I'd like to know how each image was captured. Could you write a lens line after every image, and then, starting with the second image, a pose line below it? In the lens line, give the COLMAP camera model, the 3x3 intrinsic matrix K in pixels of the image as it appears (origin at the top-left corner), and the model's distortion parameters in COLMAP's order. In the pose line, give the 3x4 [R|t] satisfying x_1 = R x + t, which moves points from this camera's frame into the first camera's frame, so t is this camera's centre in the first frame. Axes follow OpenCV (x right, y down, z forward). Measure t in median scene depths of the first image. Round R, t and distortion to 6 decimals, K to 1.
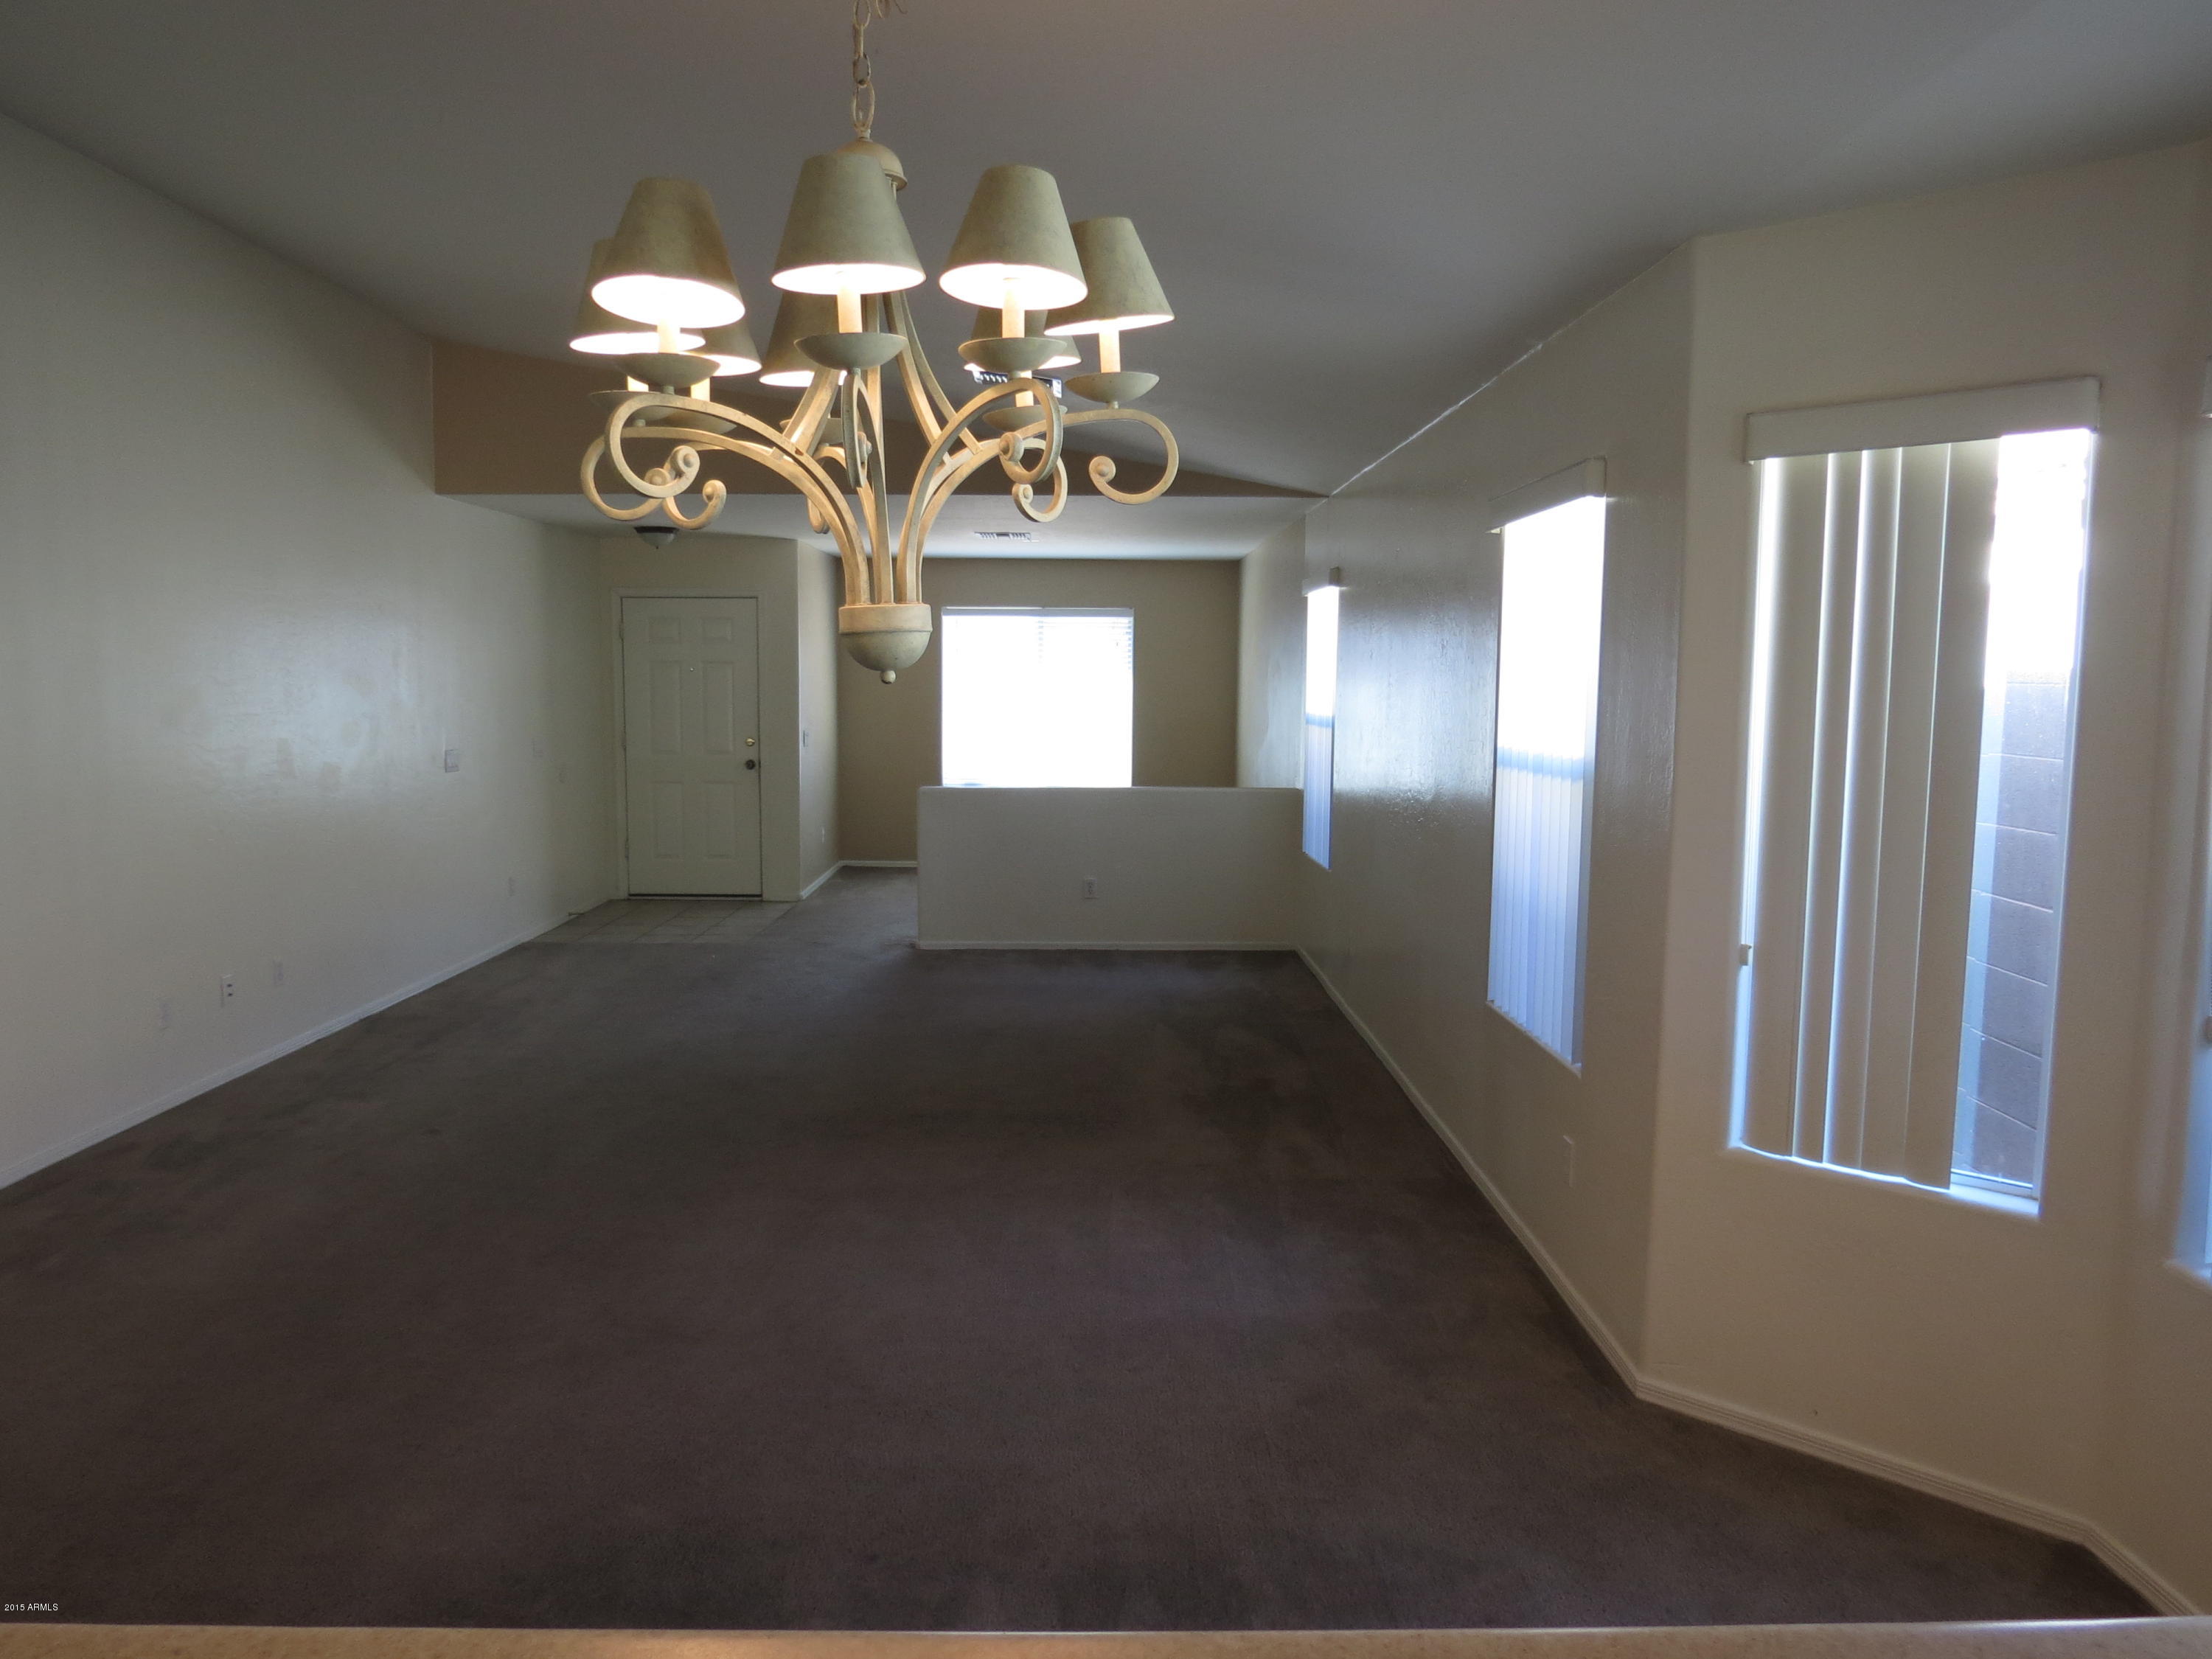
lens RADIAL K [[1559.5, 0, 1106.8], [0, 1559.5, 825.8], [0, 0, 1]] dist [-0.035530, 0.012154]
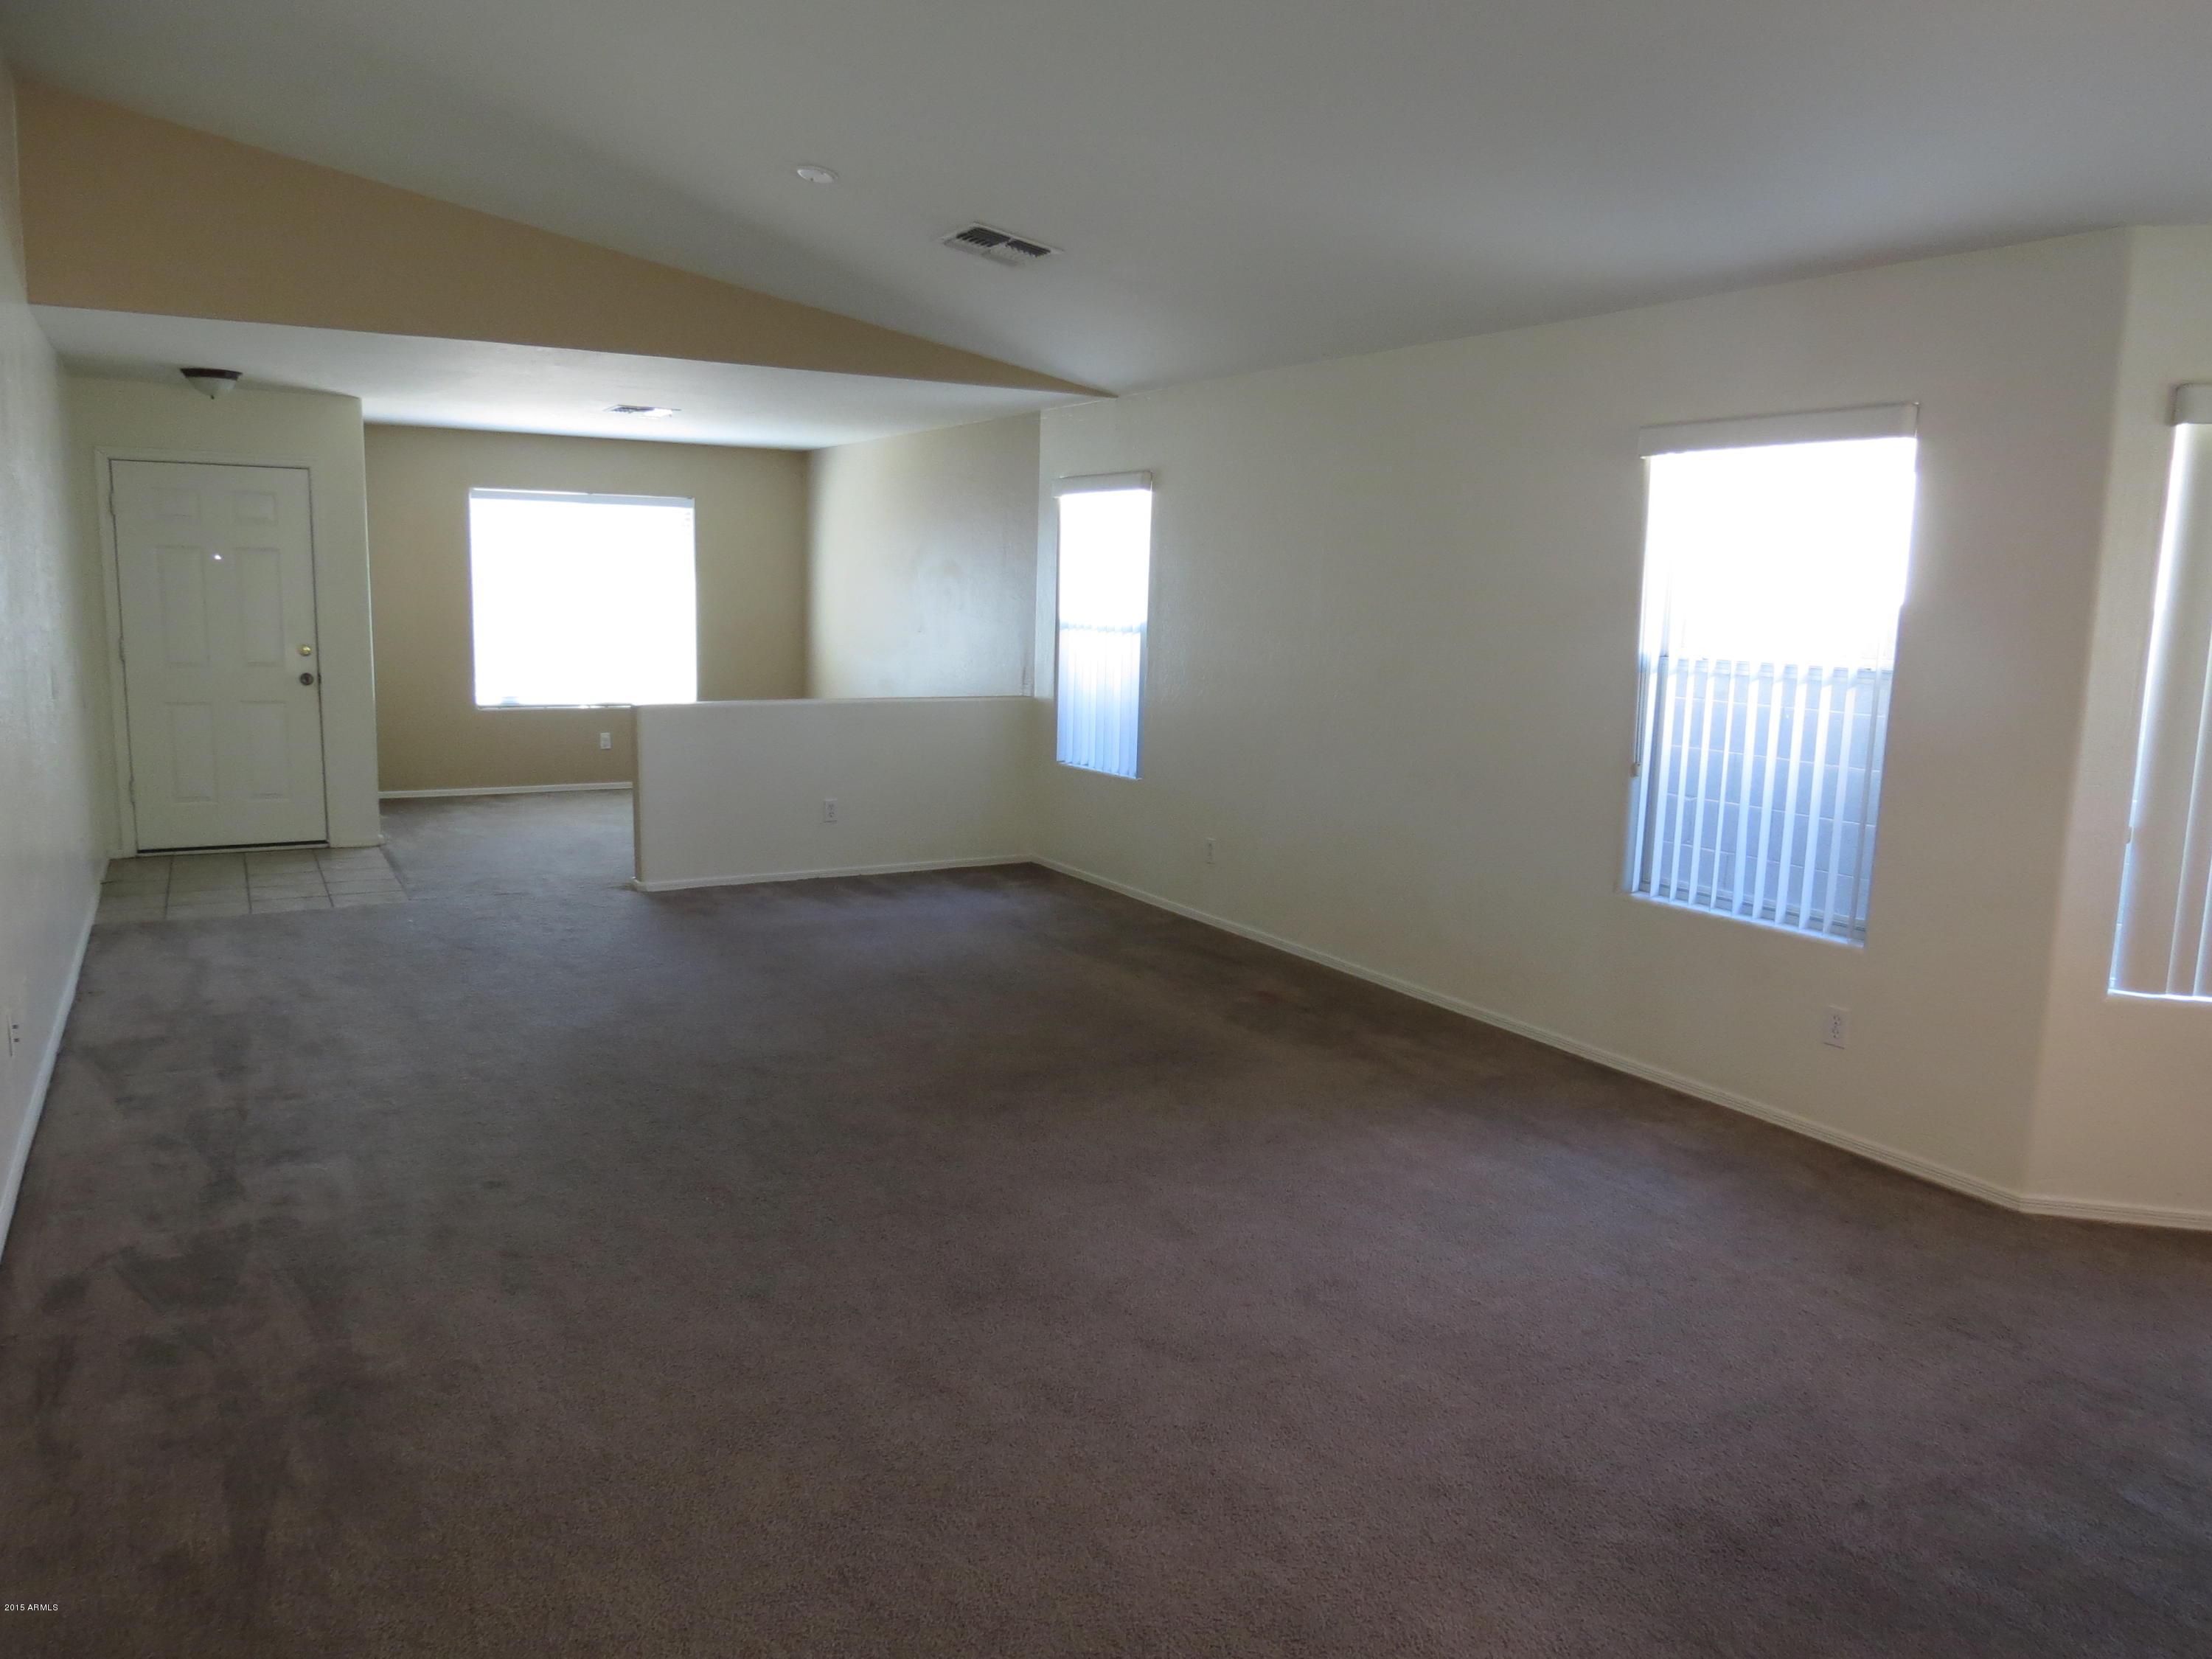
lens RADIAL K [[1559.5, 0, 1120.0], [0, 1559.5, 812.9], [0, 0, 1]] dist [-0.035530, 0.012154]
pose [[0.870411, -0.056577, 0.489064, -0.363111], [0.028504, 0.997500, 0.064666, -0.014343], [-0.491500, -0.042346, 0.869848, 0.143870]]
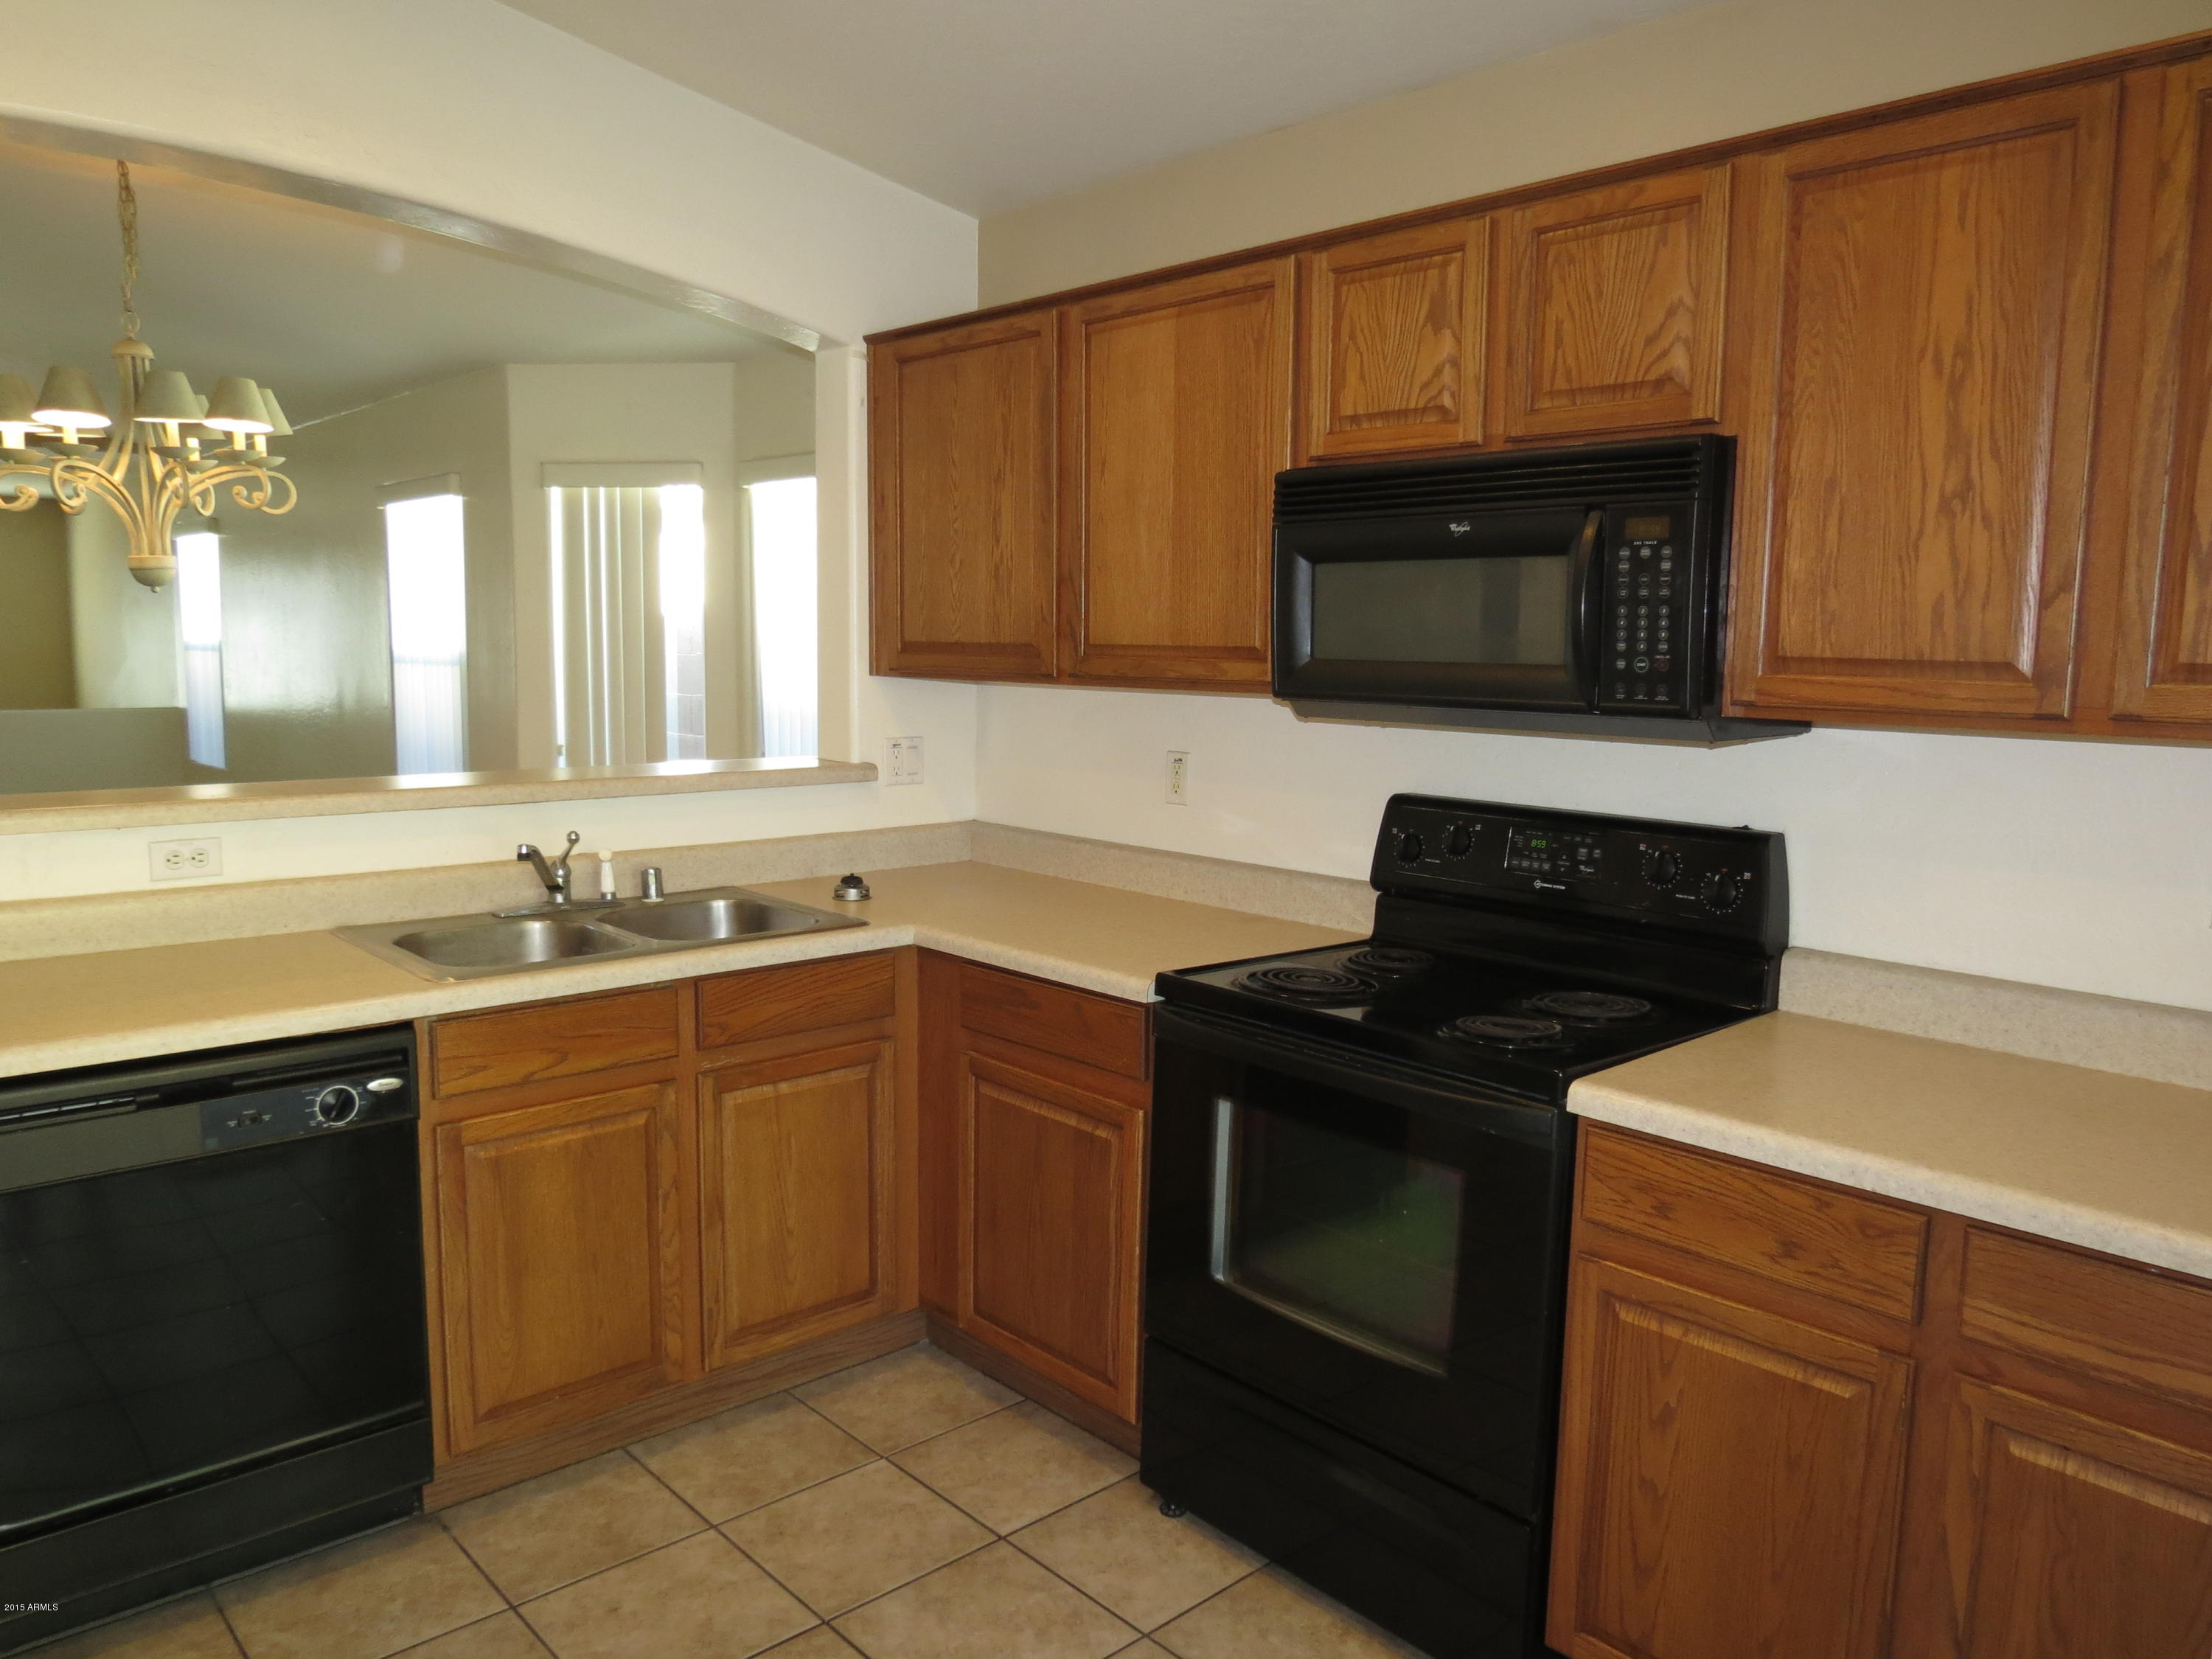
lens RADIAL K [[1559.5, 0, 1106.0], [0, 1559.5, 836.2], [0, 0, 1]] dist [-0.035530, 0.012154]
pose [[0.746418, -0.081514, 0.660466, -0.145348], [0.054823, 0.996628, 0.061045, 0.045196], [-0.663215, -0.009357, 0.748370, -0.355577]]
